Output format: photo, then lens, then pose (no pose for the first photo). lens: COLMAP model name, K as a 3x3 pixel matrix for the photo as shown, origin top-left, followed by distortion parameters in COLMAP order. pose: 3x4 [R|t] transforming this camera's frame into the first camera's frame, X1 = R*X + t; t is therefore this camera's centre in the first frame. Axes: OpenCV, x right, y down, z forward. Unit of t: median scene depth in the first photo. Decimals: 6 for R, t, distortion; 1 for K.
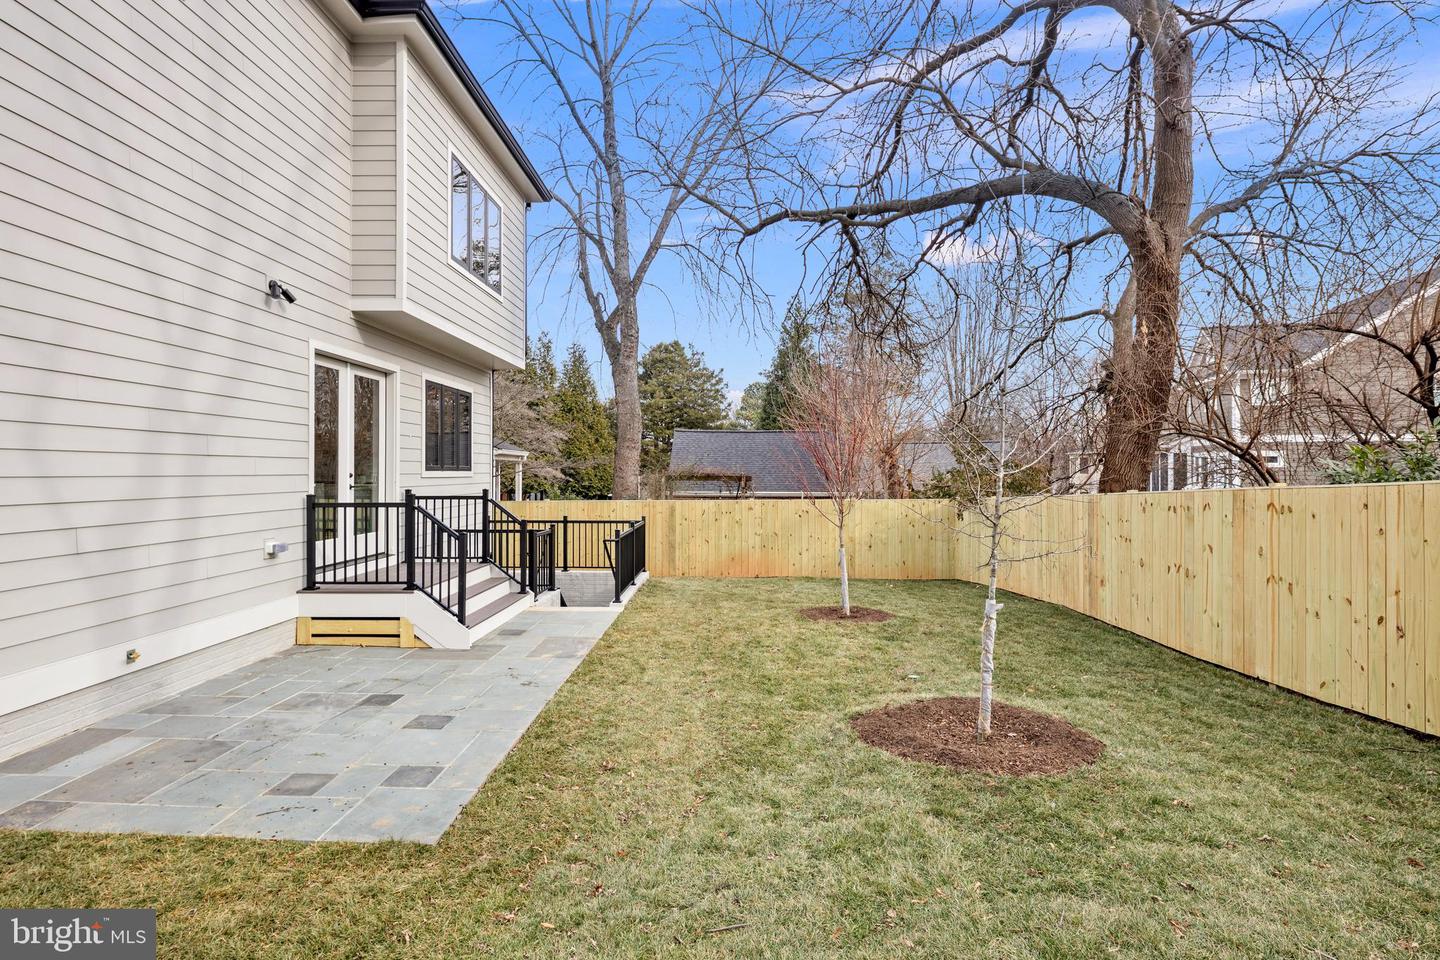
lens RADIAL K [[705.0, 0, 717.0], [0, 705.0, 469.6], [0, 0, 1]] dist [-0.000284, -0.002094]
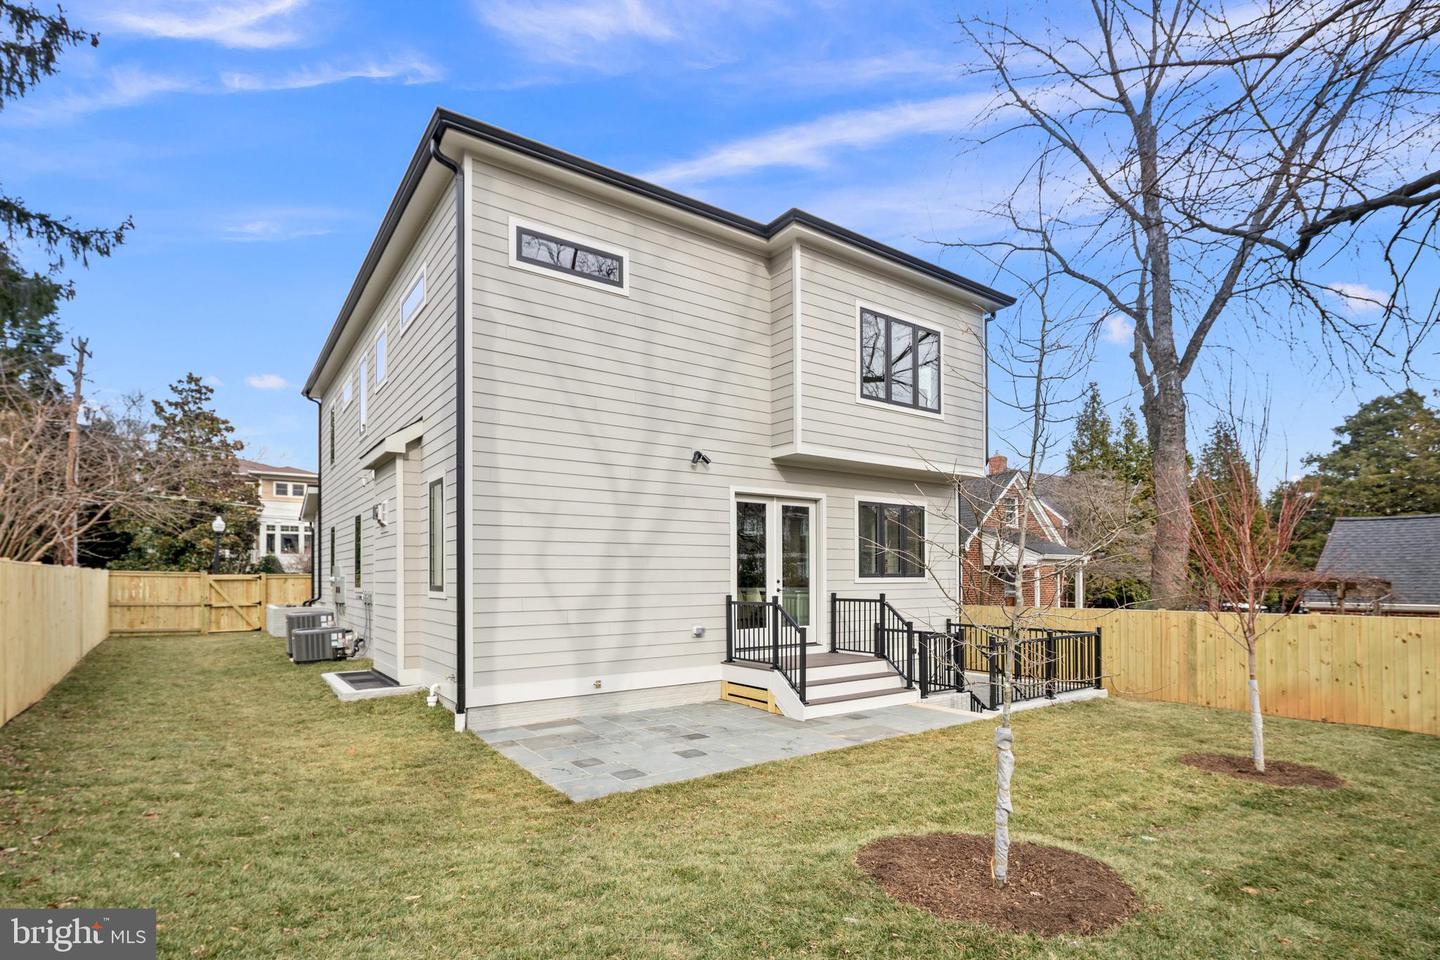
lens RADIAL K [[705.0, 0, 707.4], [0, 705.0, 572.5], [0, 0, 1]] dist [-0.000284, -0.002094]
pose [[0.601275, -0.009526, -0.798985, 0.533308], [0.007111, 0.999953, -0.006570, -0.001168], [0.799011, -0.001731, 0.601314, 0.113040]]
